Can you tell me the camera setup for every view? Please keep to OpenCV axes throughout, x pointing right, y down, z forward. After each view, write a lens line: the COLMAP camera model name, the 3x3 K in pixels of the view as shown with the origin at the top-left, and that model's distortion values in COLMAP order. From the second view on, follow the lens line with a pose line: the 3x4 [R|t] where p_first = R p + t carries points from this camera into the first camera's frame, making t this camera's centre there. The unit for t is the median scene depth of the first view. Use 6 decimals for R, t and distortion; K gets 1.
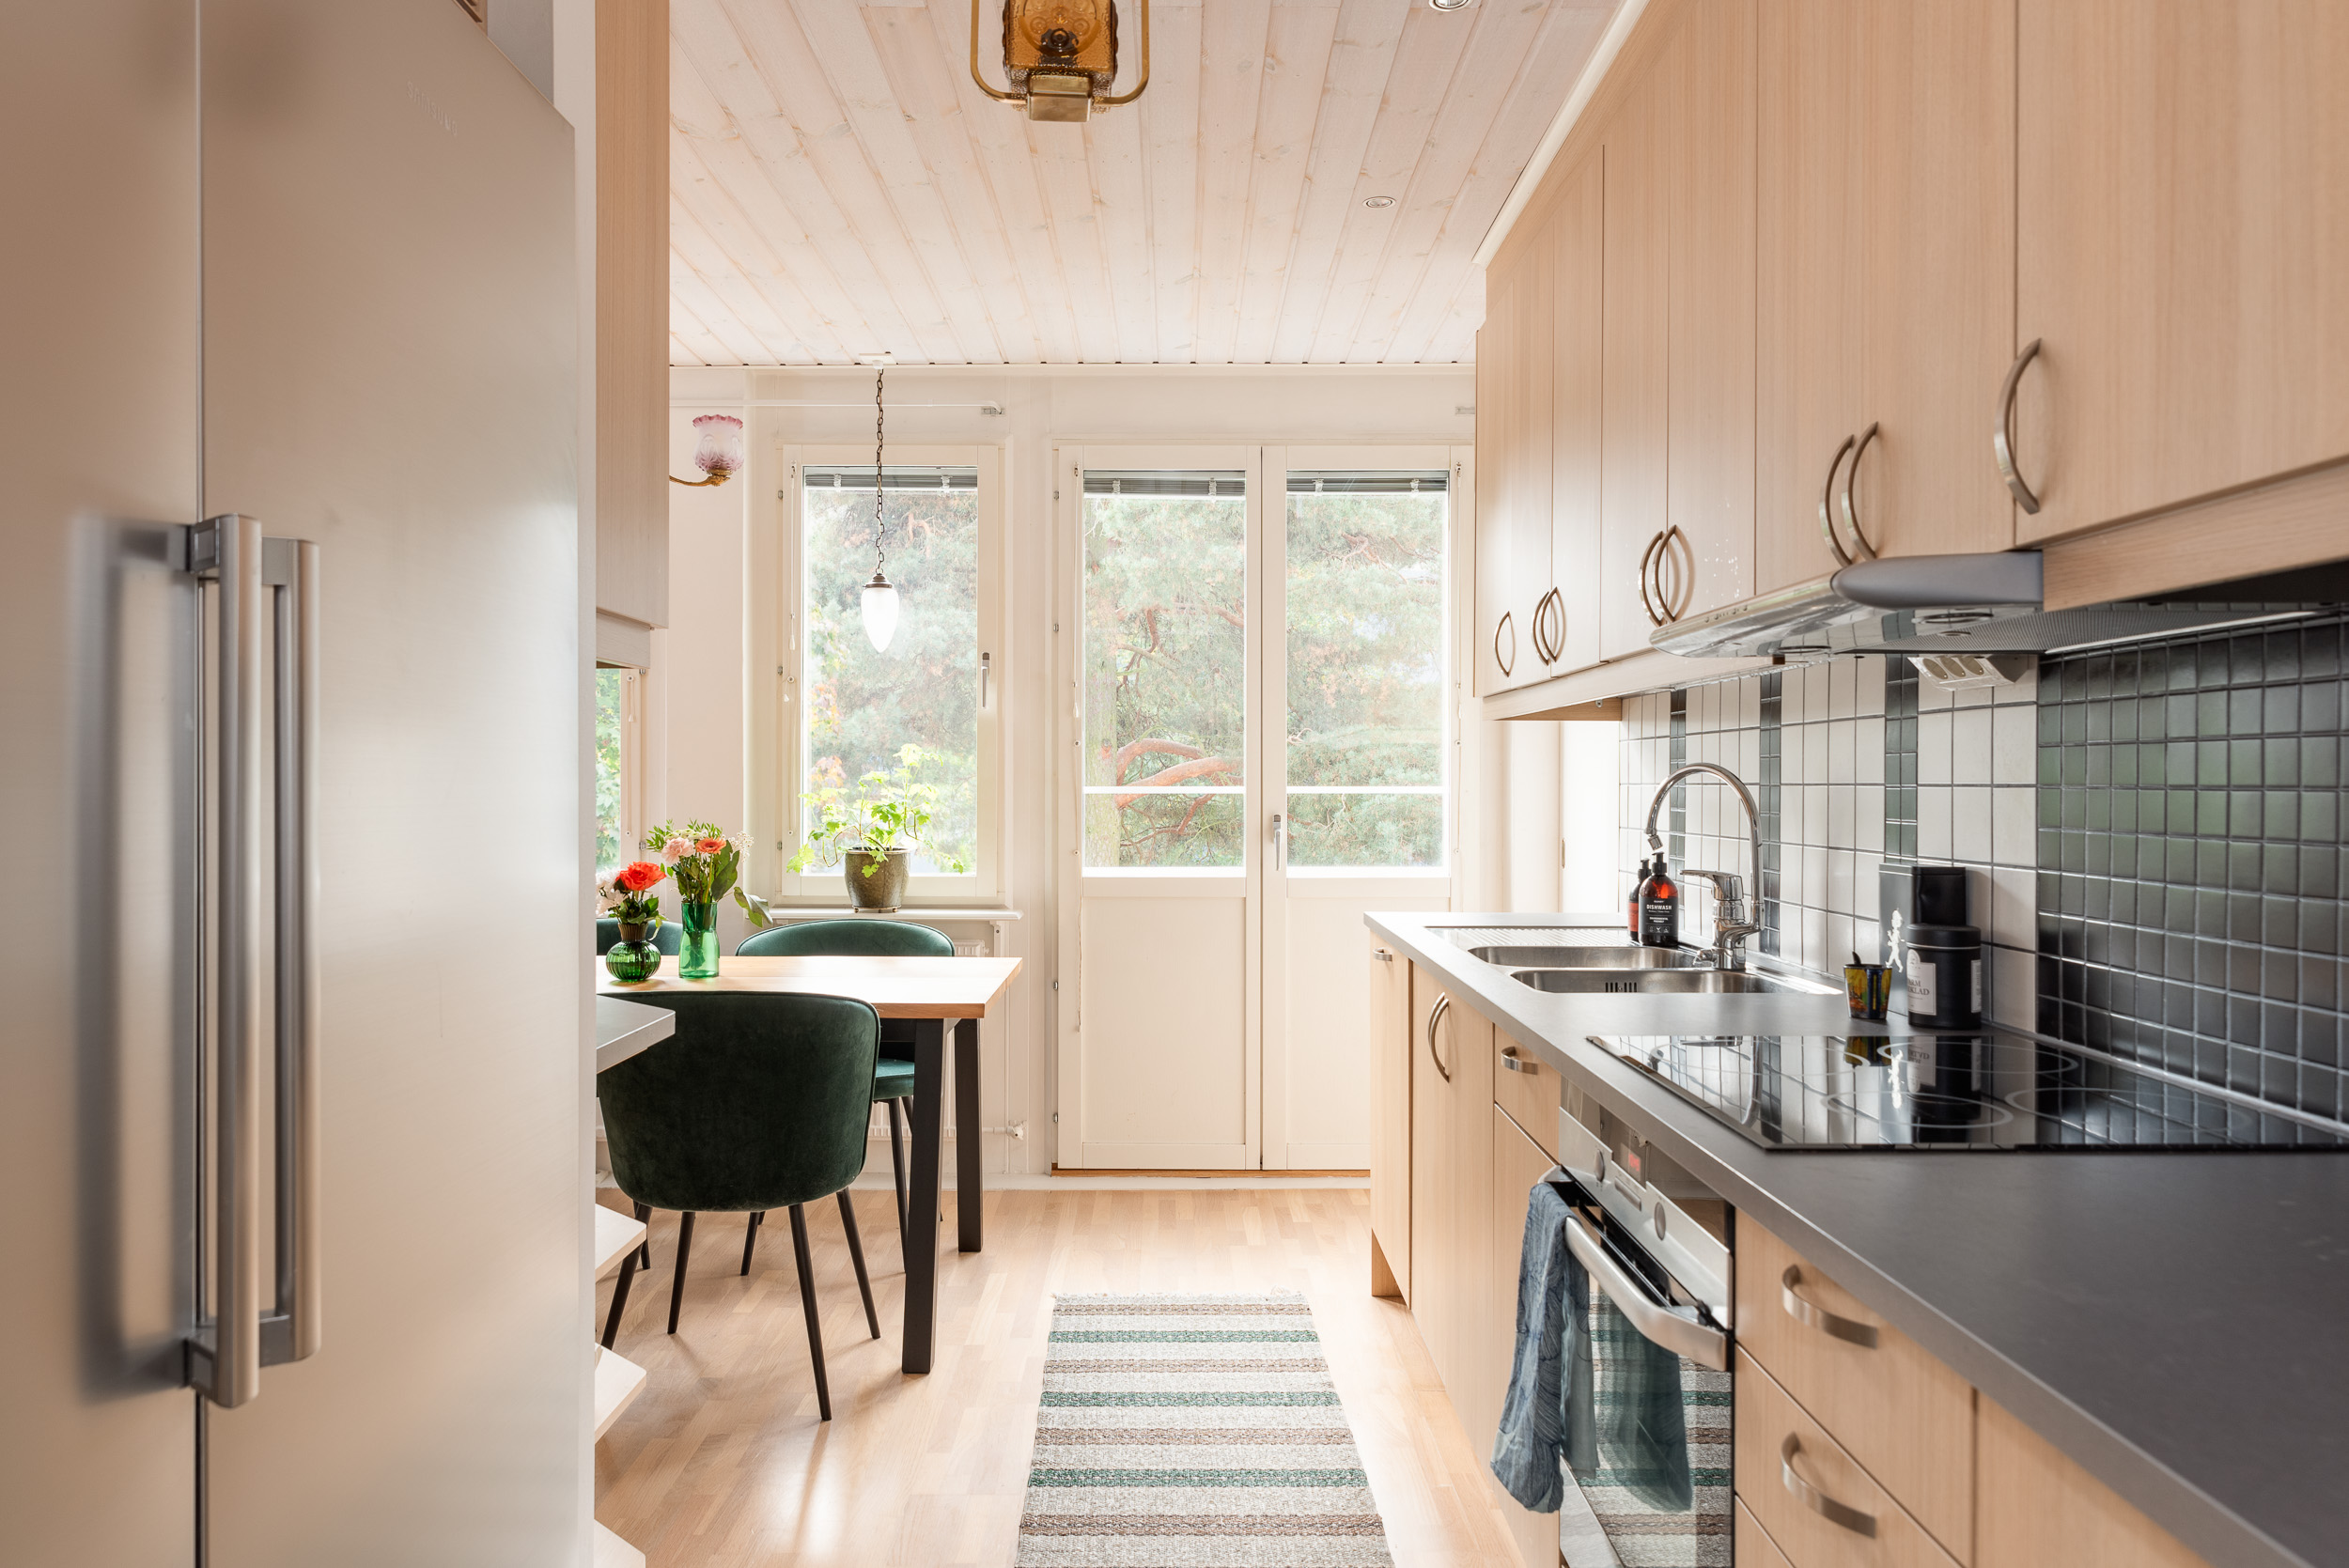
lens RADIAL K [[1646.5, 0, 1177.6], [0, 1646.5, 782.5], [0, 0, 1]] dist [0.019030, -0.001399]
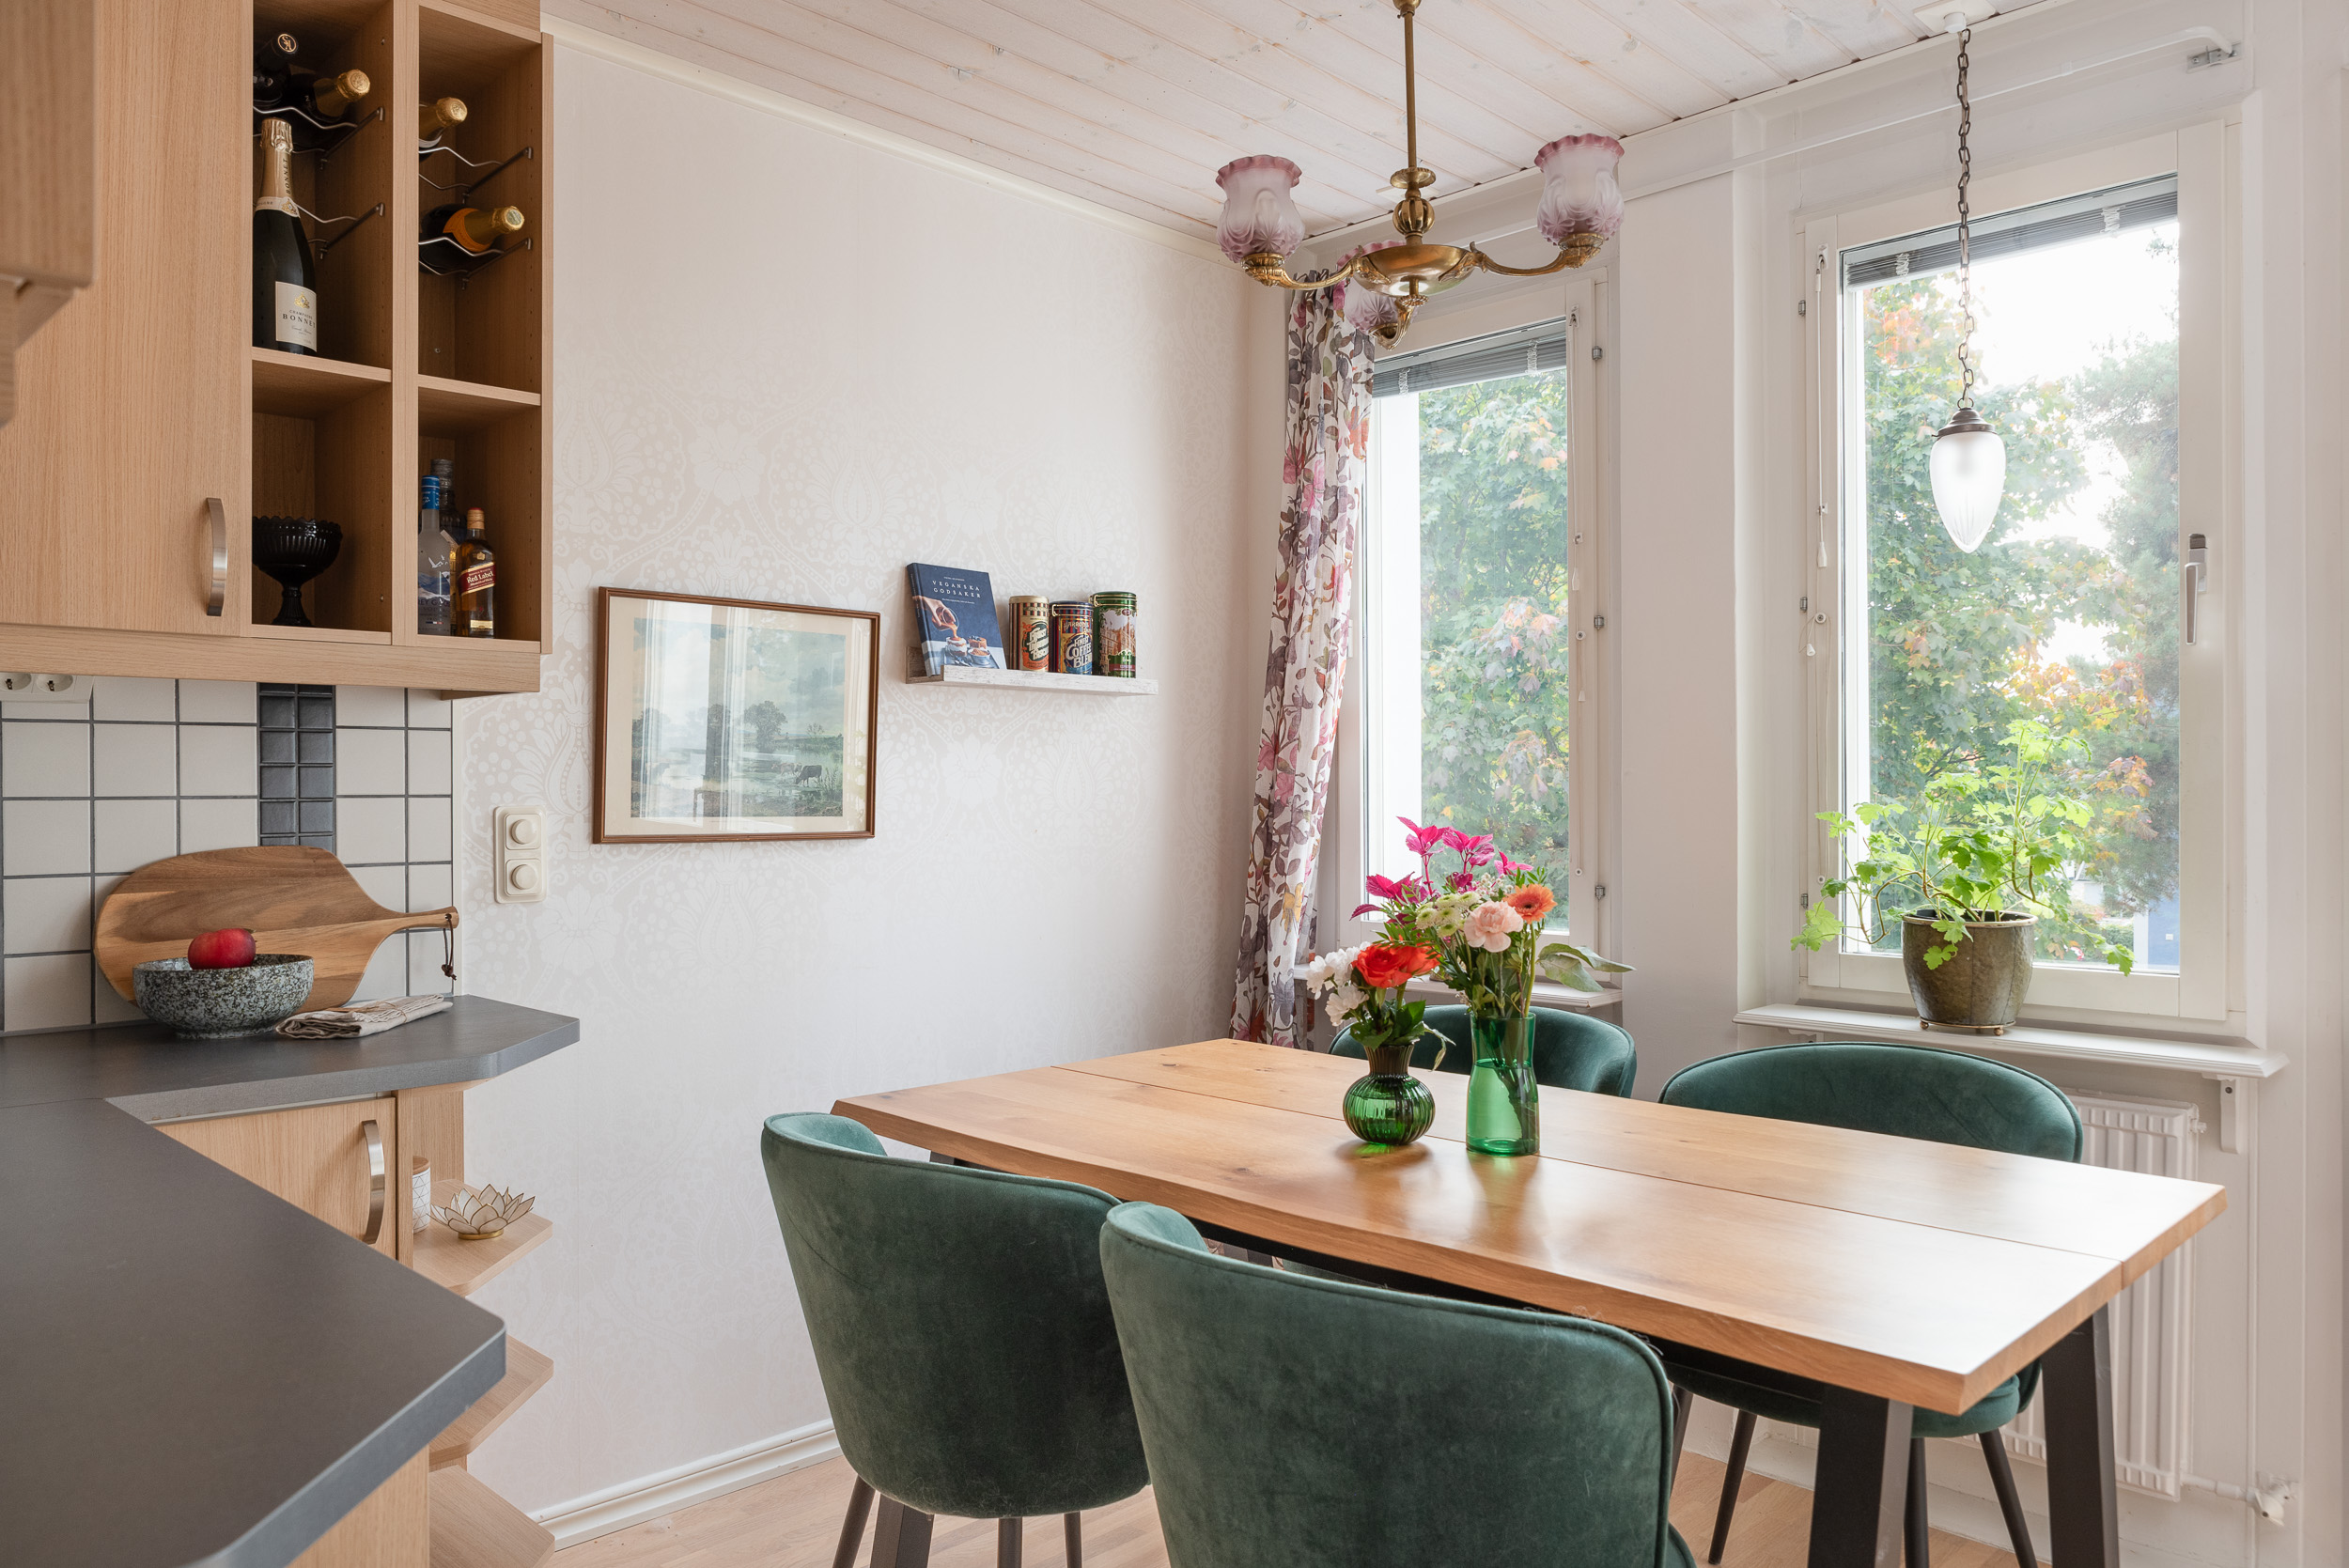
lens RADIAL K [[1668.7, 0, 1163.4], [0, 1668.7, 782.9], [0, 0, 1]] dist [-0.009879, 0.005427]
pose [[0.712075, -0.005713, -0.702080, 0.015426], [0.001732, 0.999978, -0.006381, -0.000342], [0.702102, 0.003327, 0.712069, 0.423896]]
